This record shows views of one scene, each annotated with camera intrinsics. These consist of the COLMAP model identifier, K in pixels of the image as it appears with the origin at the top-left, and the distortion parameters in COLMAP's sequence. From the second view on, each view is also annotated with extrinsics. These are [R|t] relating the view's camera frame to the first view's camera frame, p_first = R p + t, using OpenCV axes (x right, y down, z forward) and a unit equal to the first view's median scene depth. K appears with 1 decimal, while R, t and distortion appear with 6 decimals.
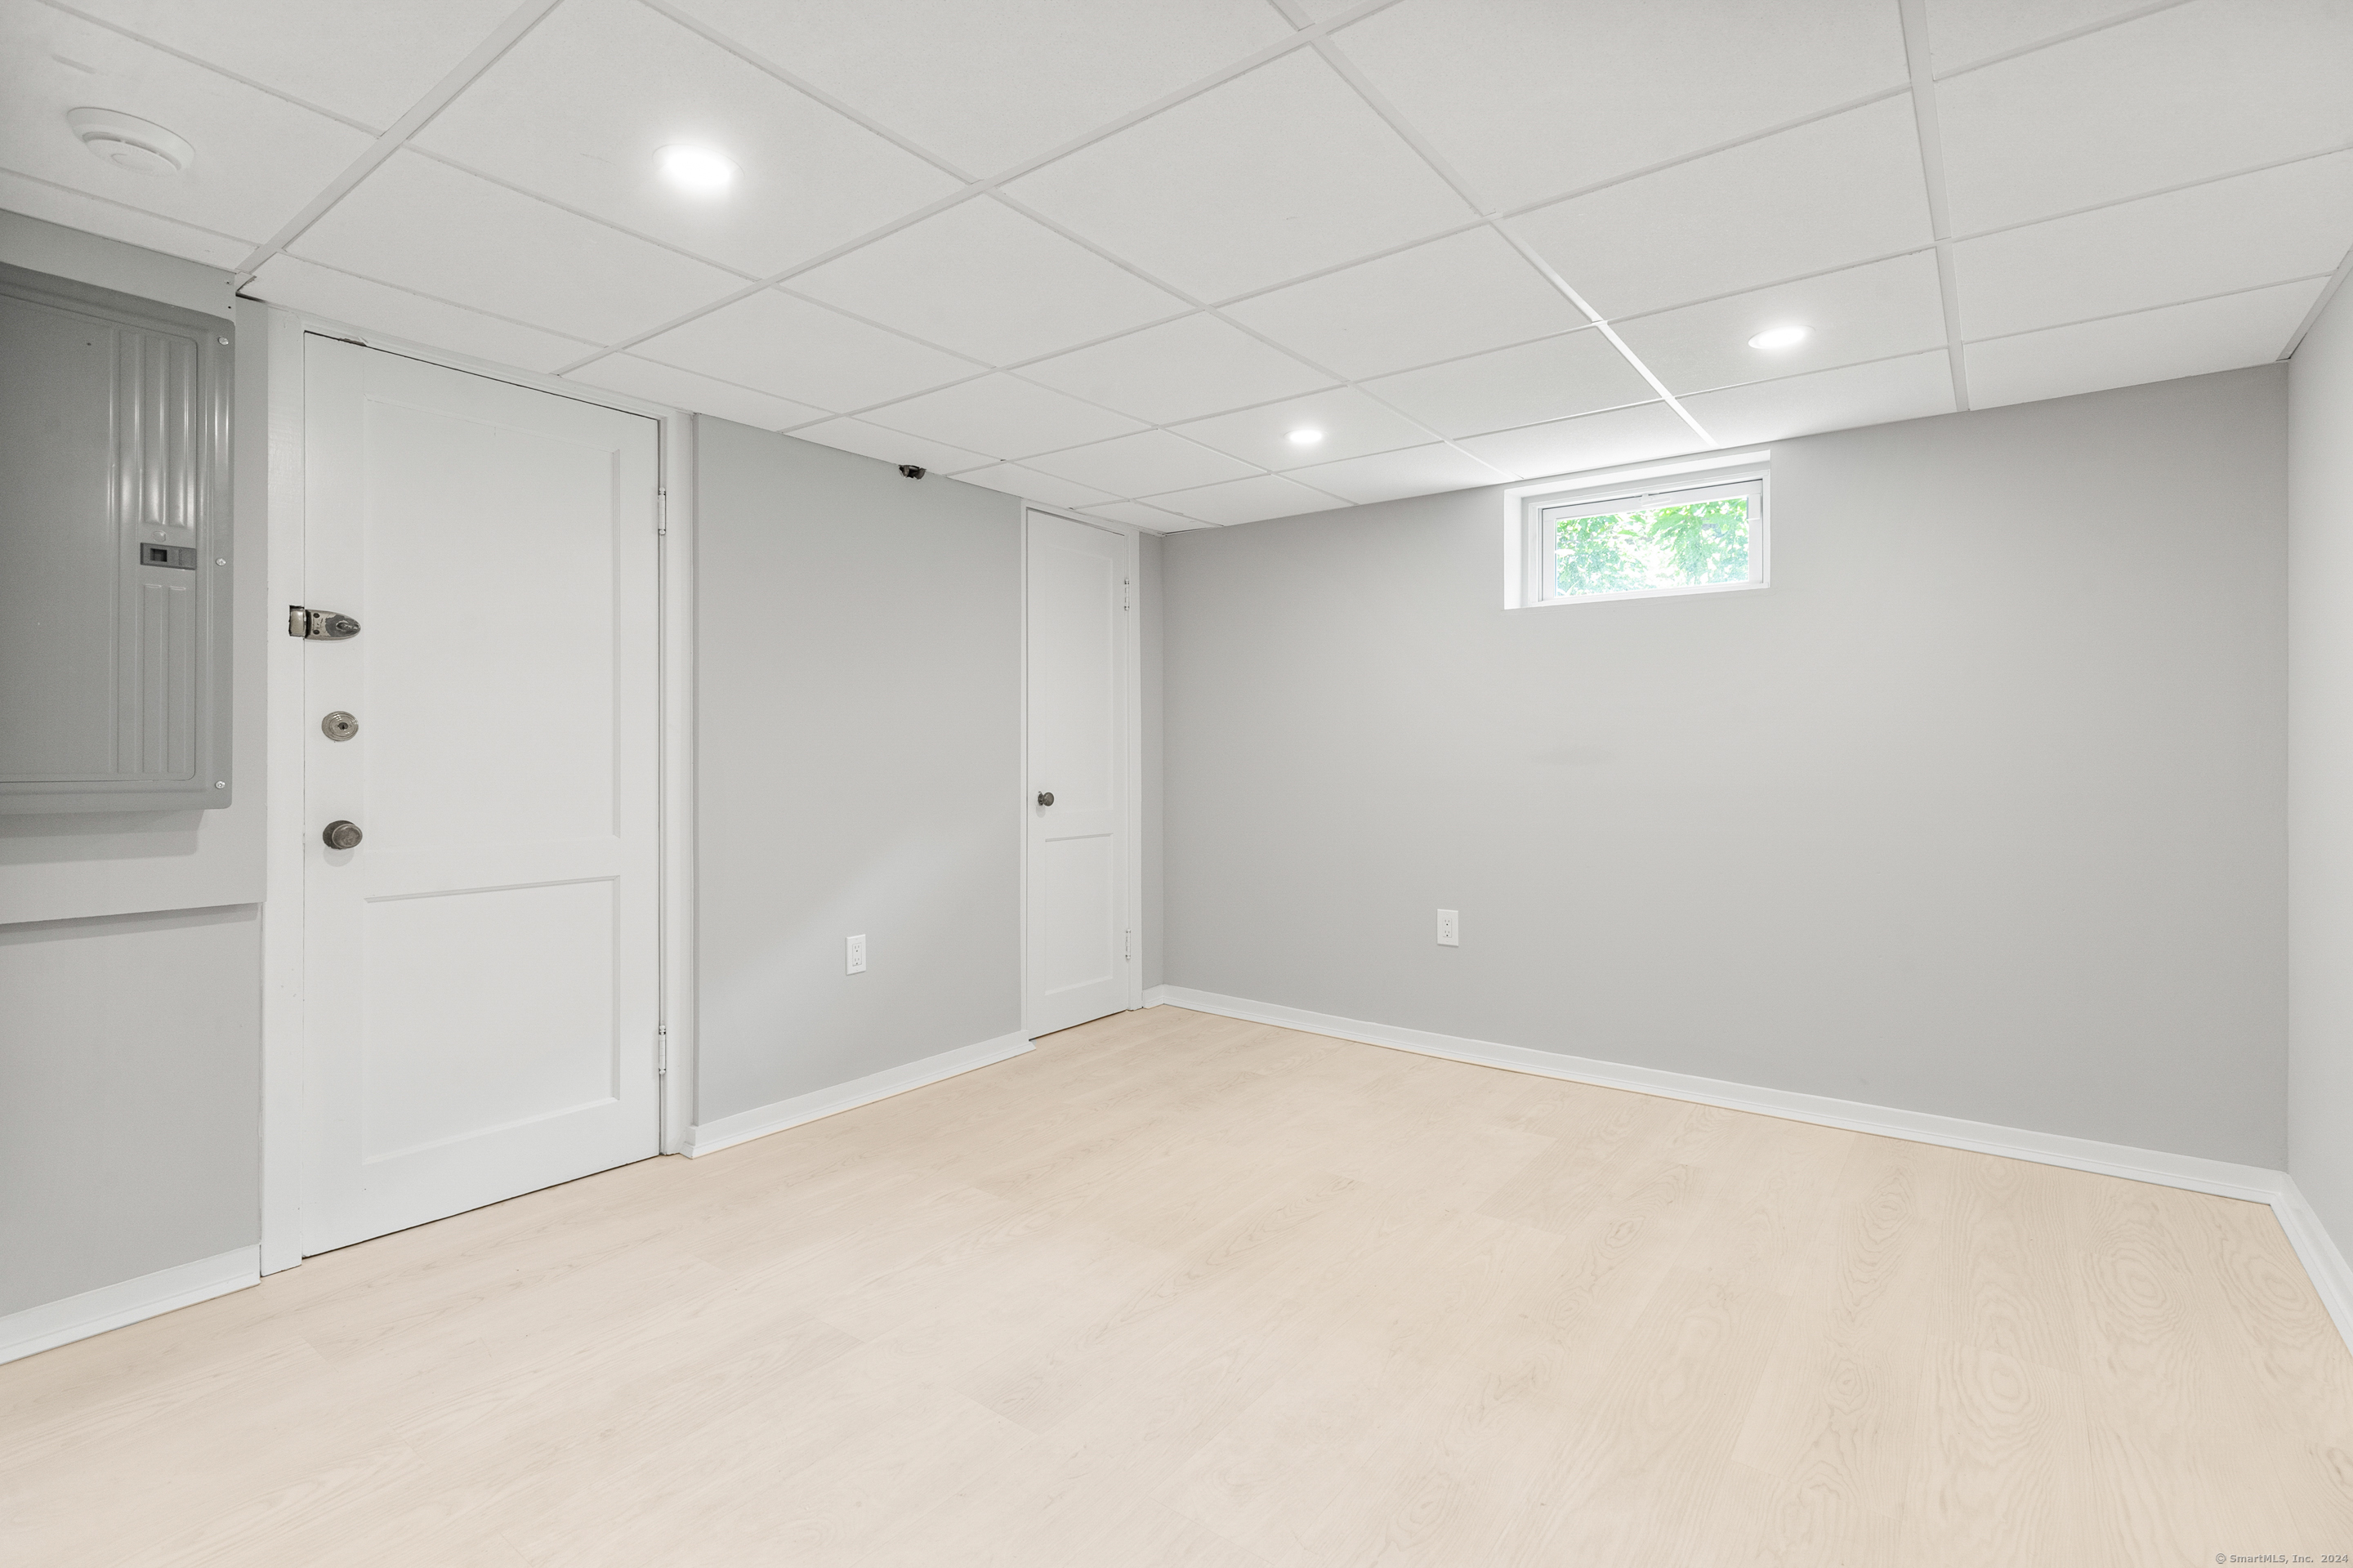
lens RADIAL K [[1083.4, 0, 1178.0], [0, 1083.4, 760.5], [0, 0, 1]] dist [0.001067, 0.000401]
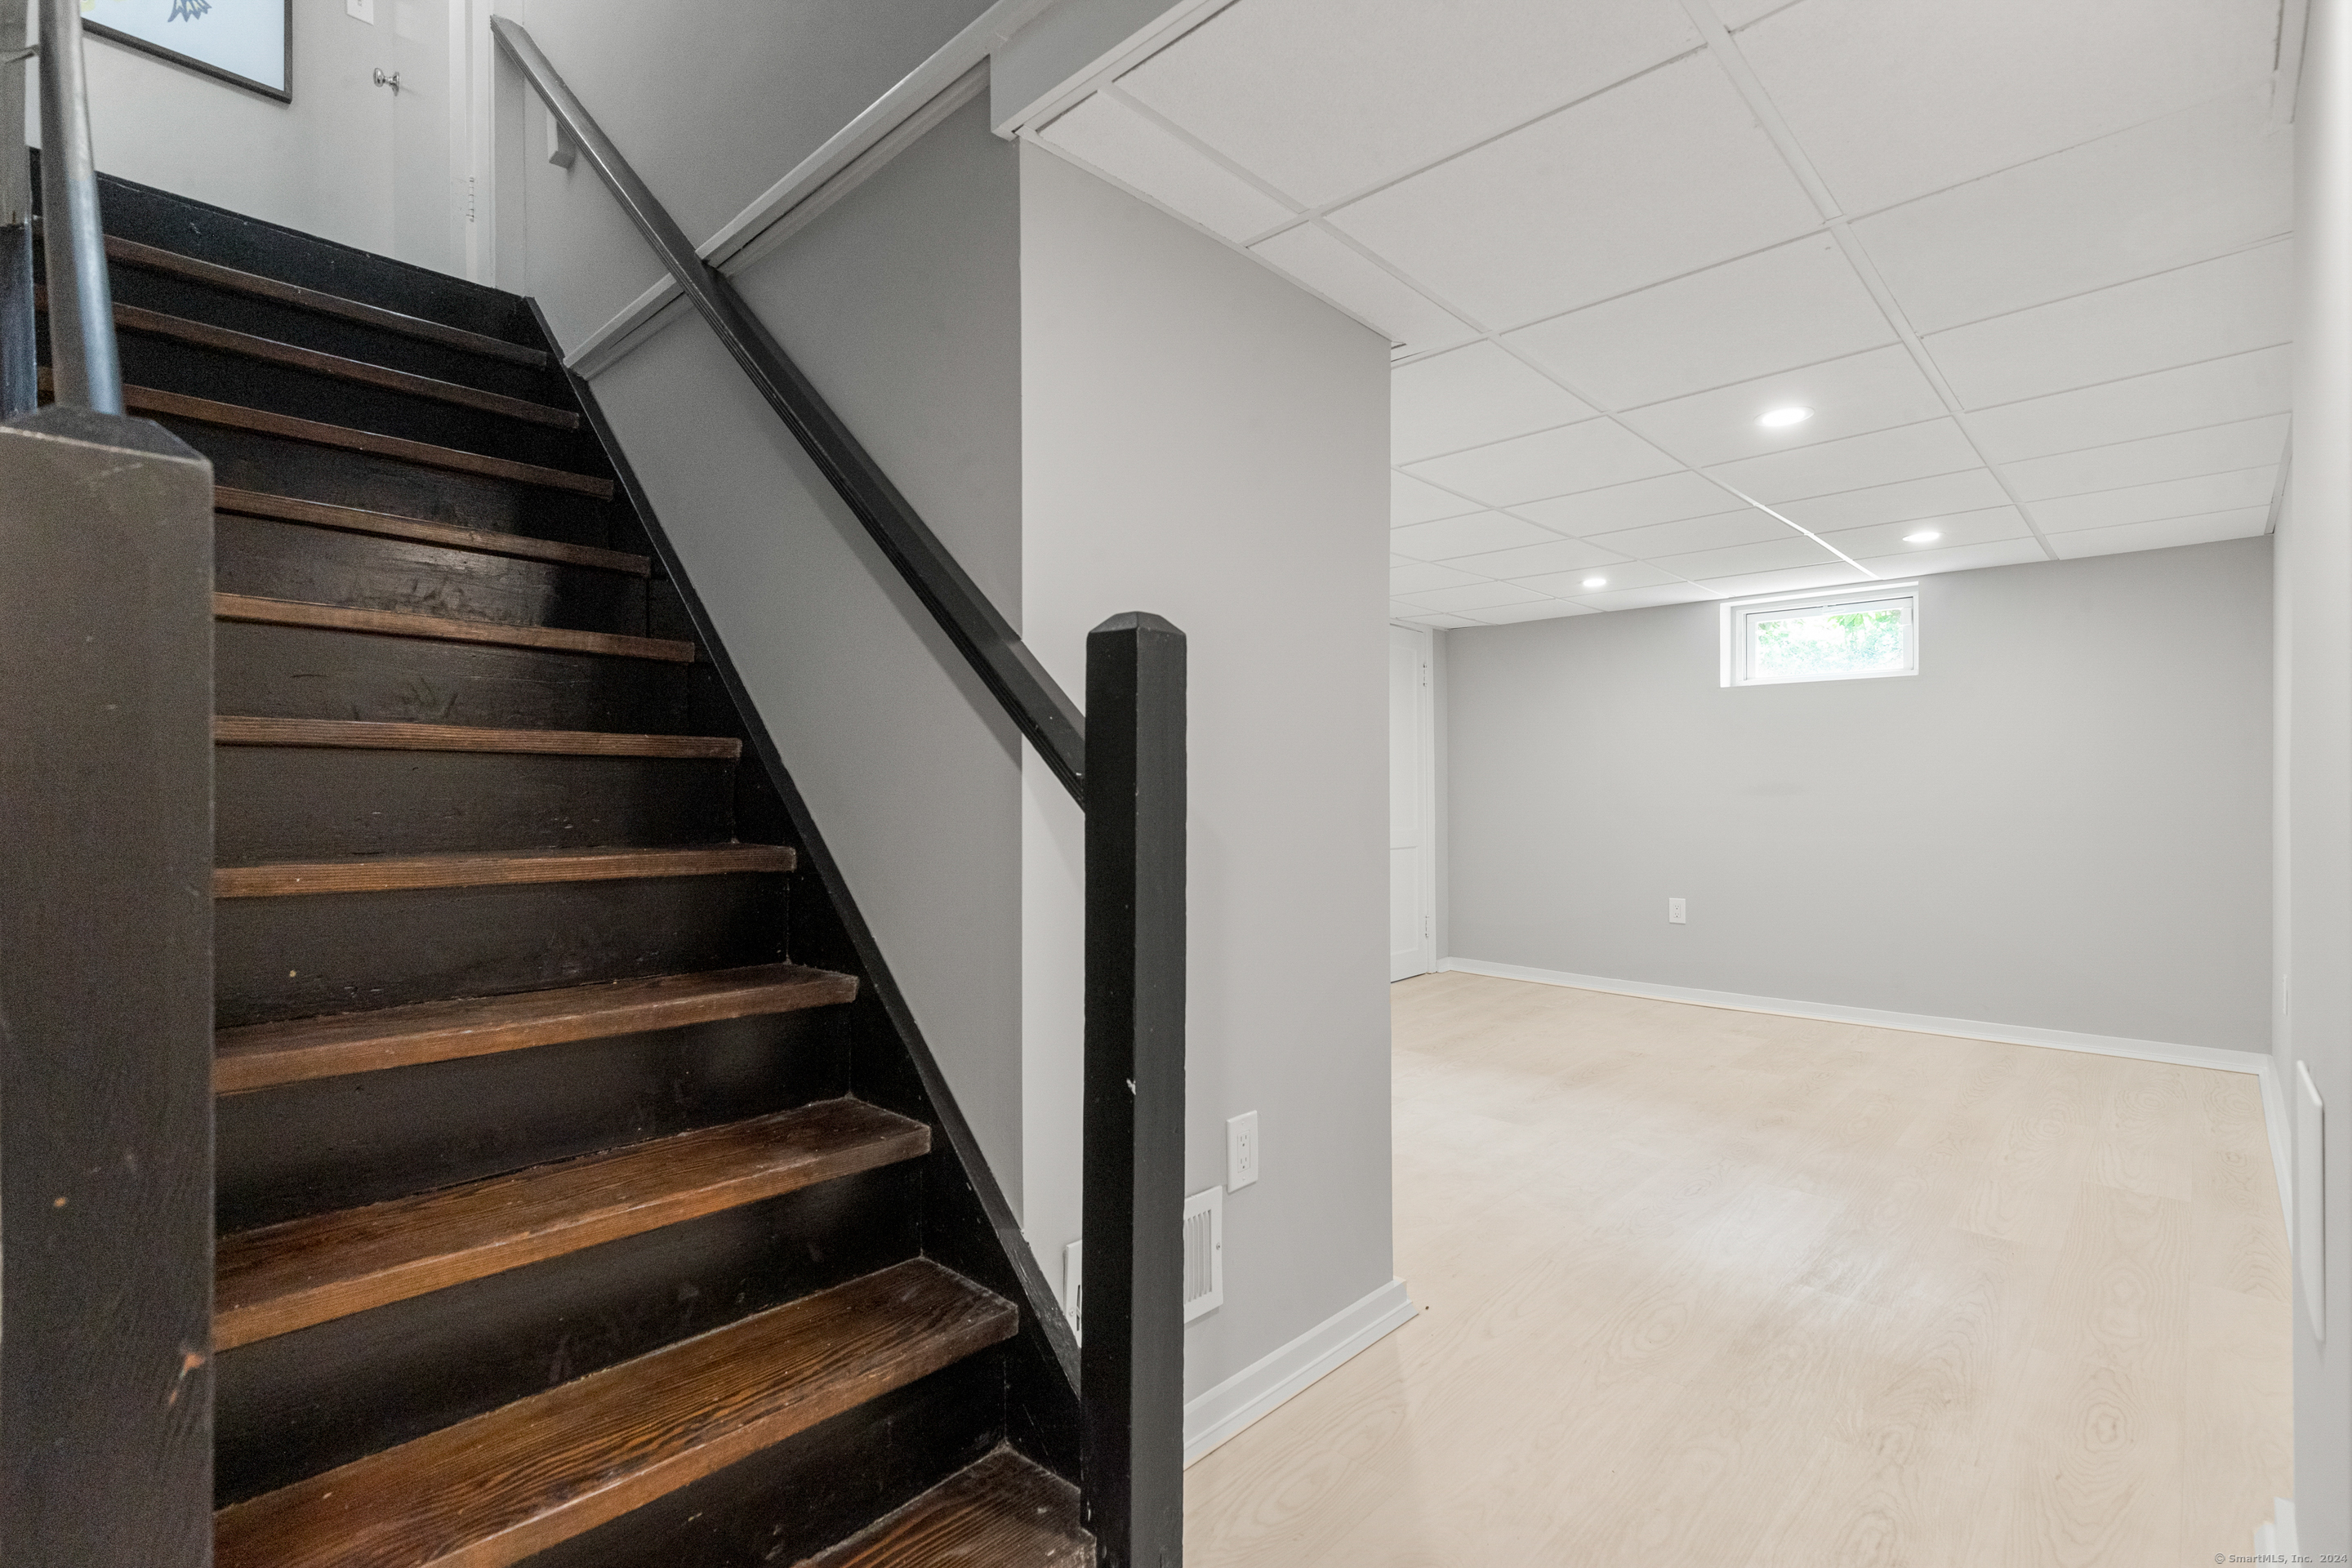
lens RADIAL K [[1082.9, 0, 1176.1], [0, 1082.9, 801.1], [0, 0, 1]] dist [0.001067, 0.000401]
pose [[0.994350, -0.003840, -0.106077, -0.254762], [0.004527, 0.999970, 0.006237, -0.001630], [0.106050, -0.006682, 0.994338, -0.484685]]
